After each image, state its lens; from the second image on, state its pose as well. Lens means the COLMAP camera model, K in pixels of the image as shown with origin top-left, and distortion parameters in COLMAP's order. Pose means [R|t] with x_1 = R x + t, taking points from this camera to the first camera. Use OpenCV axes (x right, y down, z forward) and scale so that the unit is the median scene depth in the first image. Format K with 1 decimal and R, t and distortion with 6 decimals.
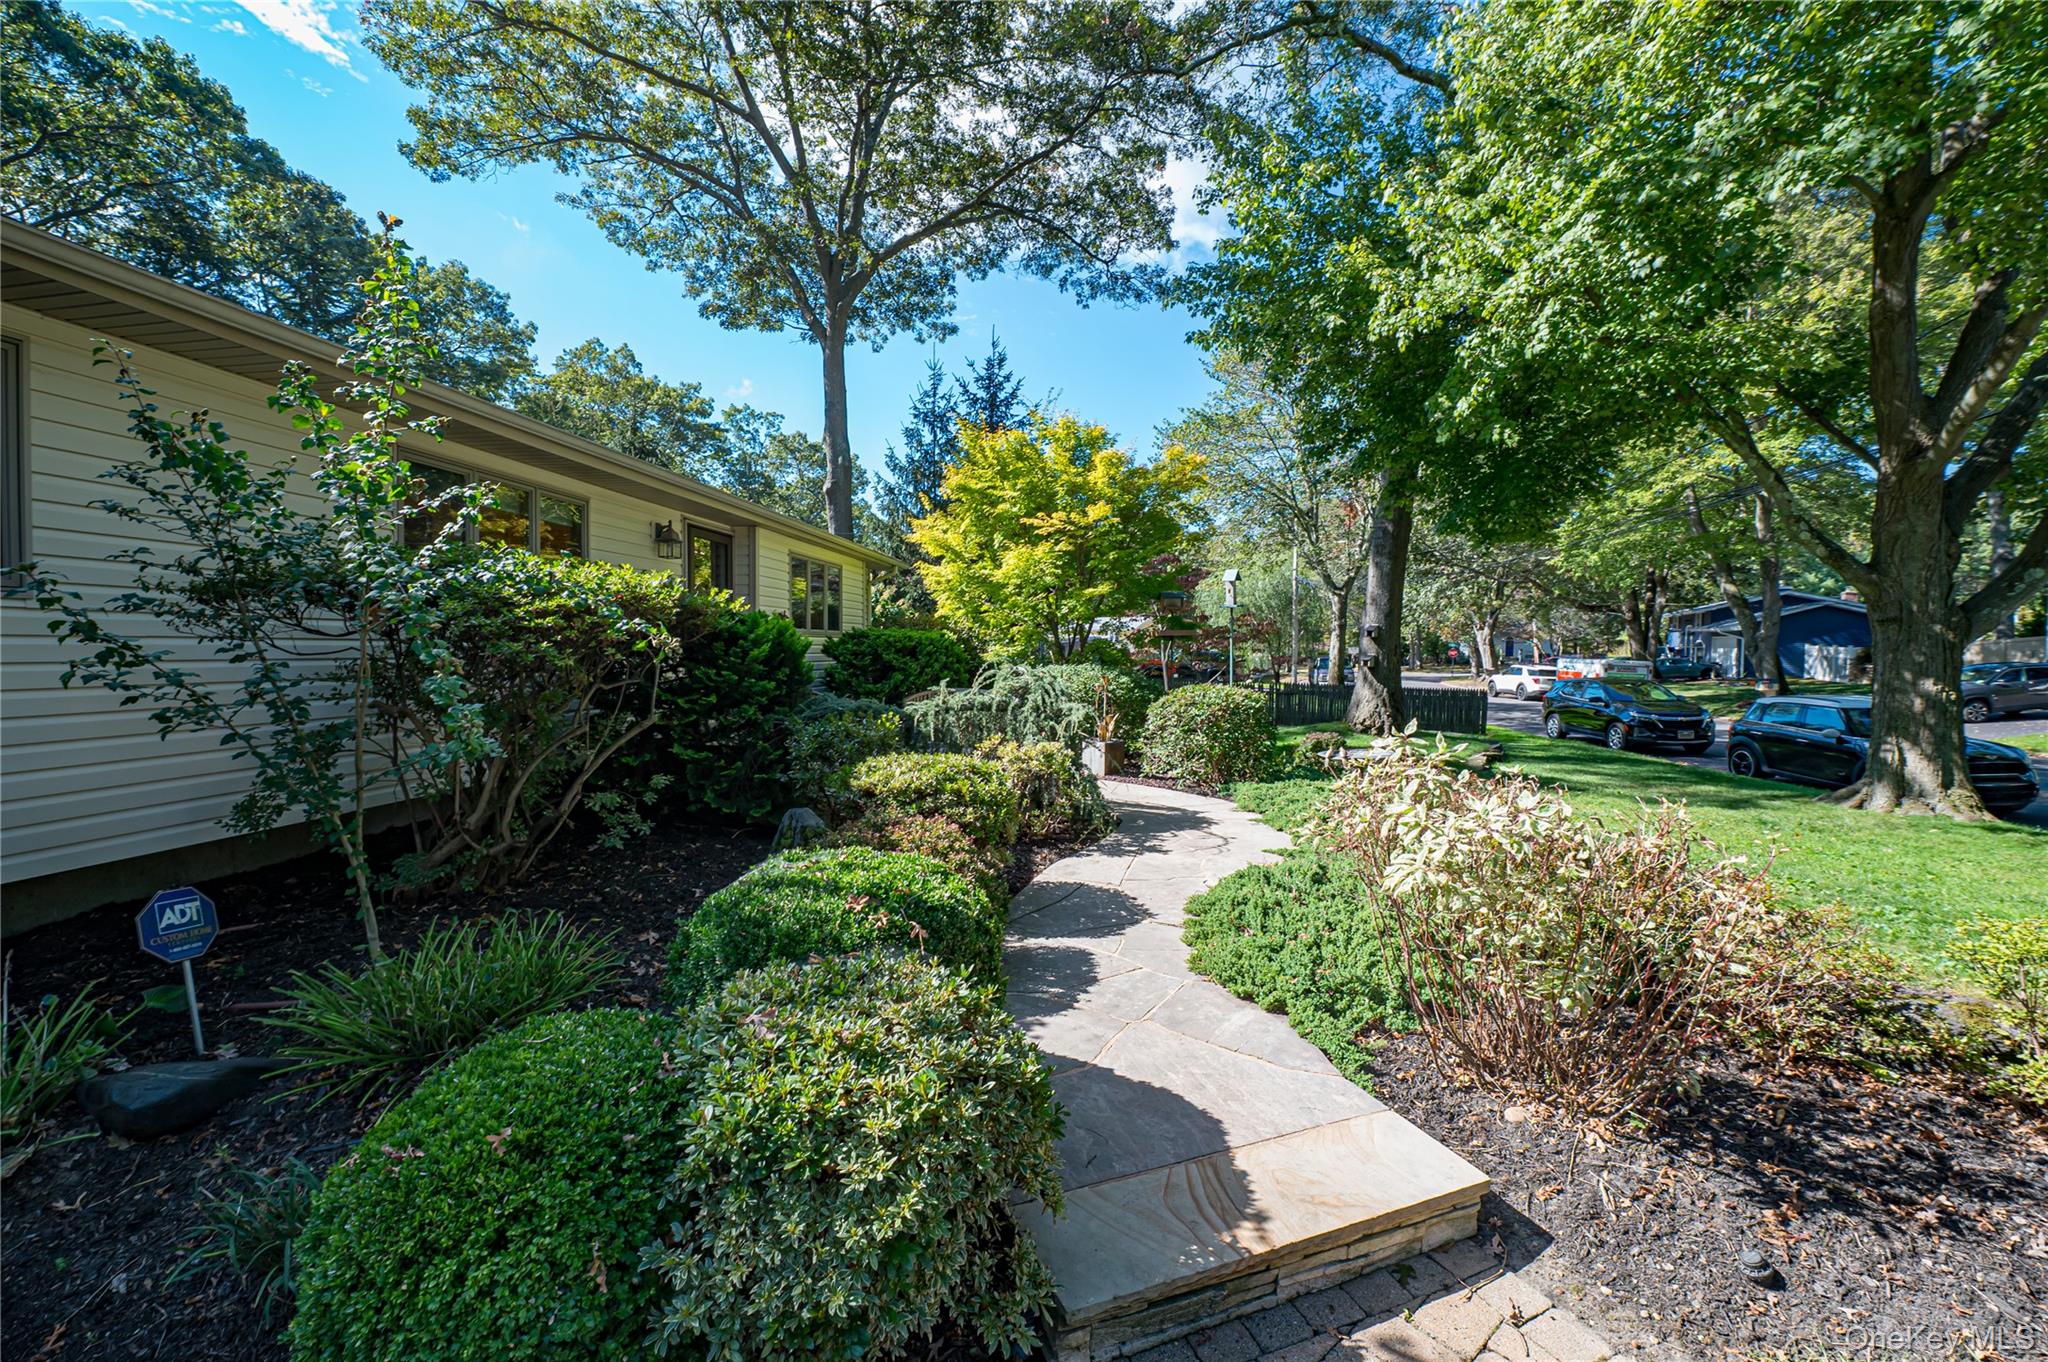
lens RADIAL K [[811.4, 0, 1032.2], [0, 811.4, 679.9], [0, 0, 1]] dist [-0.019778, -0.000353]
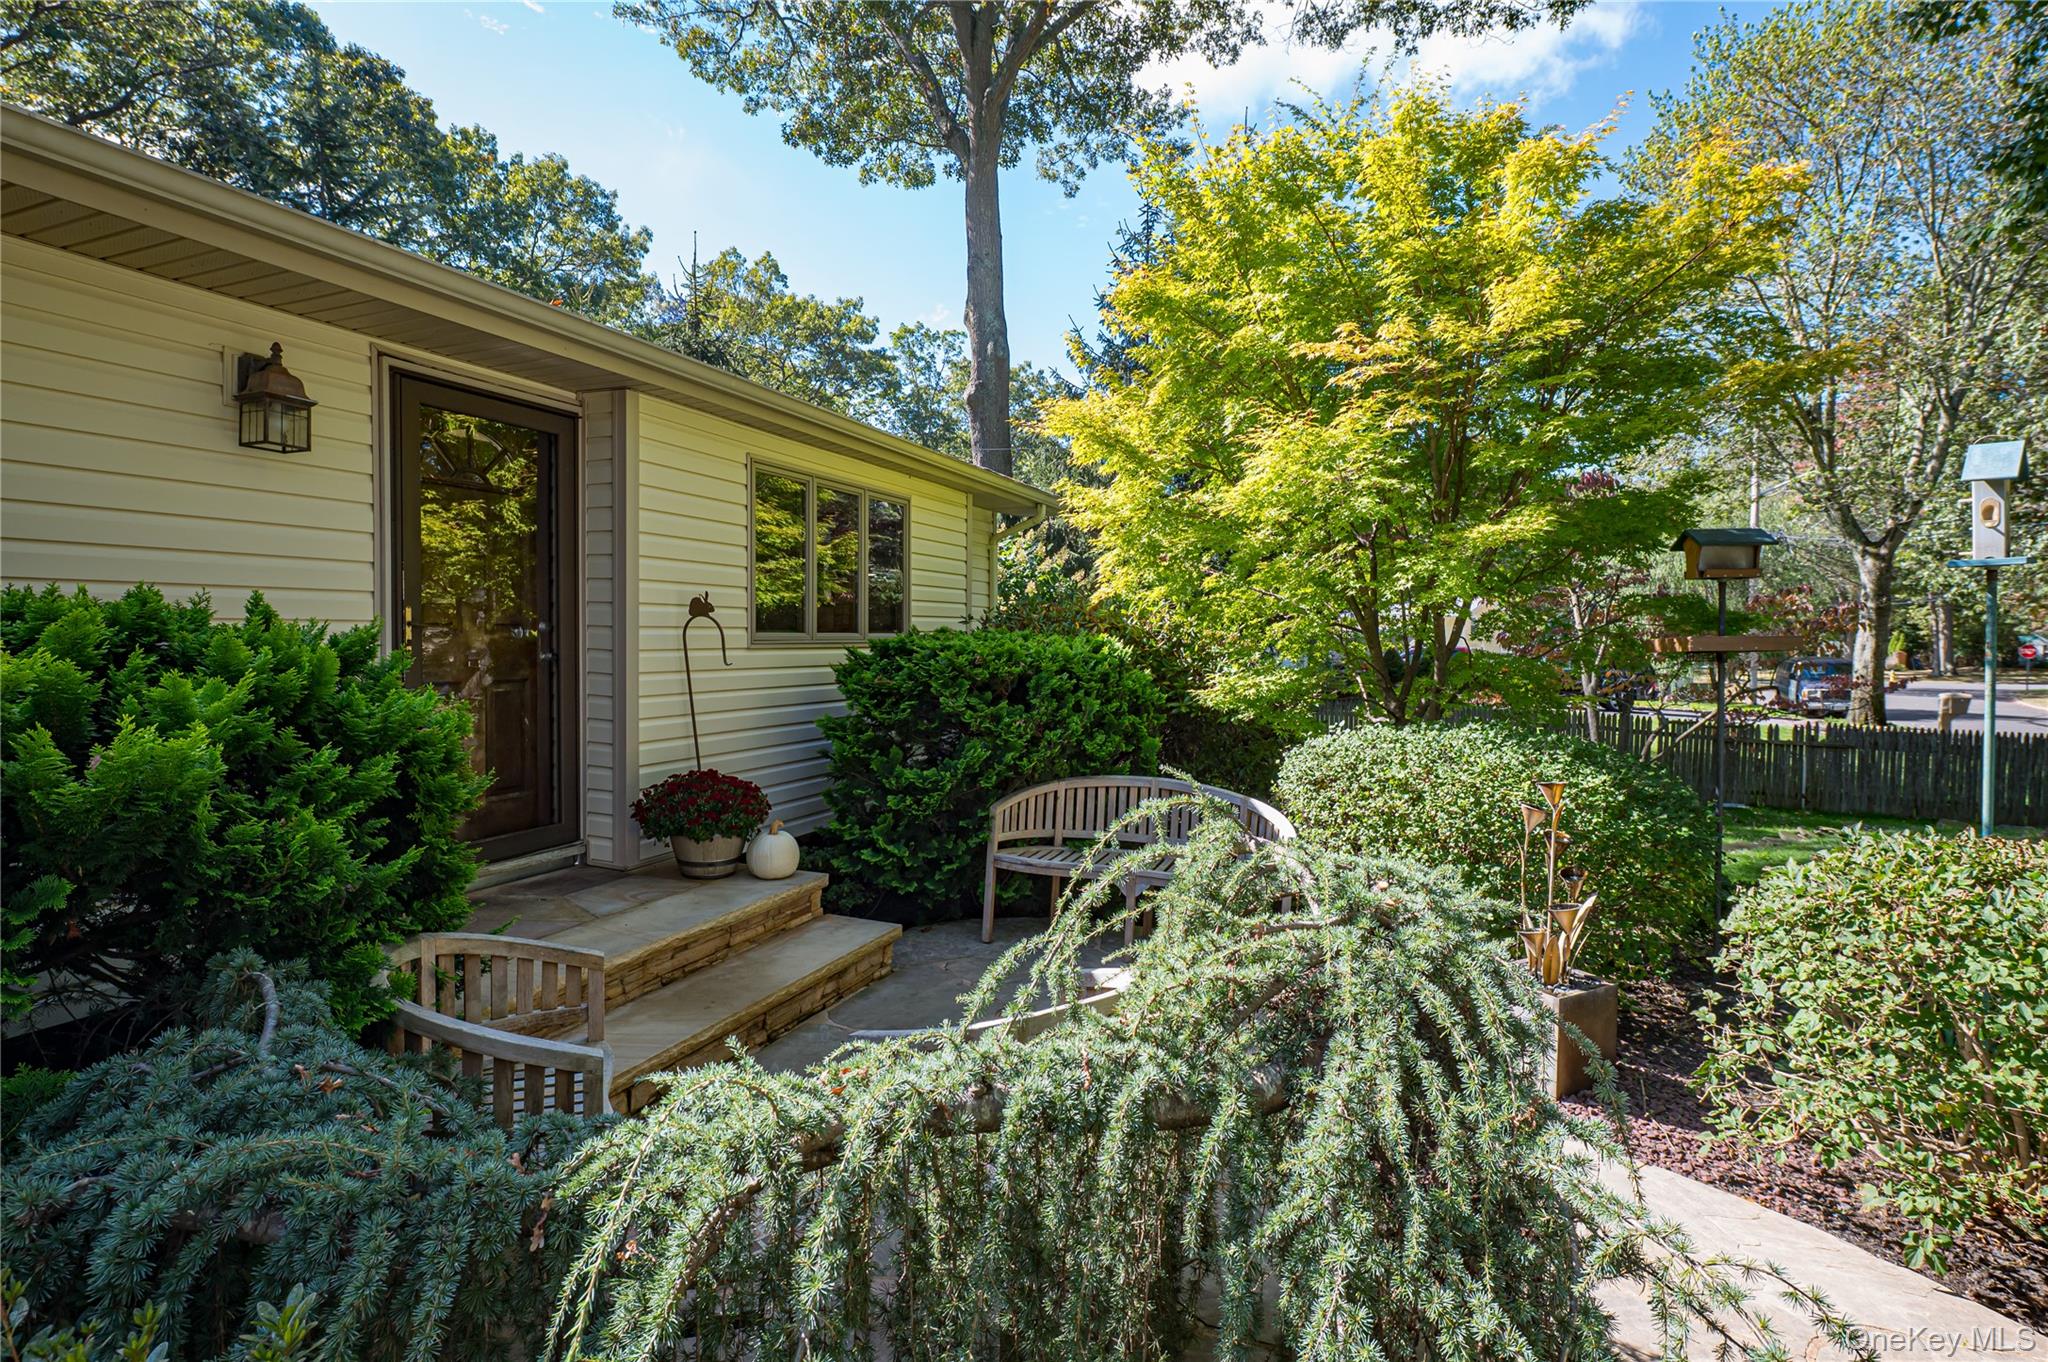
lens RADIAL K [[1040.3, 0, 1023.0], [0, 1040.3, 647.4], [0, 0, 1]] dist [-0.002603, 0.000681]
pose [[0.964218, 0.002798, -0.265096, -0.002446], [-0.011219, 0.999479, -0.030257, -0.019334], [0.264873, 0.032149, 0.963747, 0.238060]]
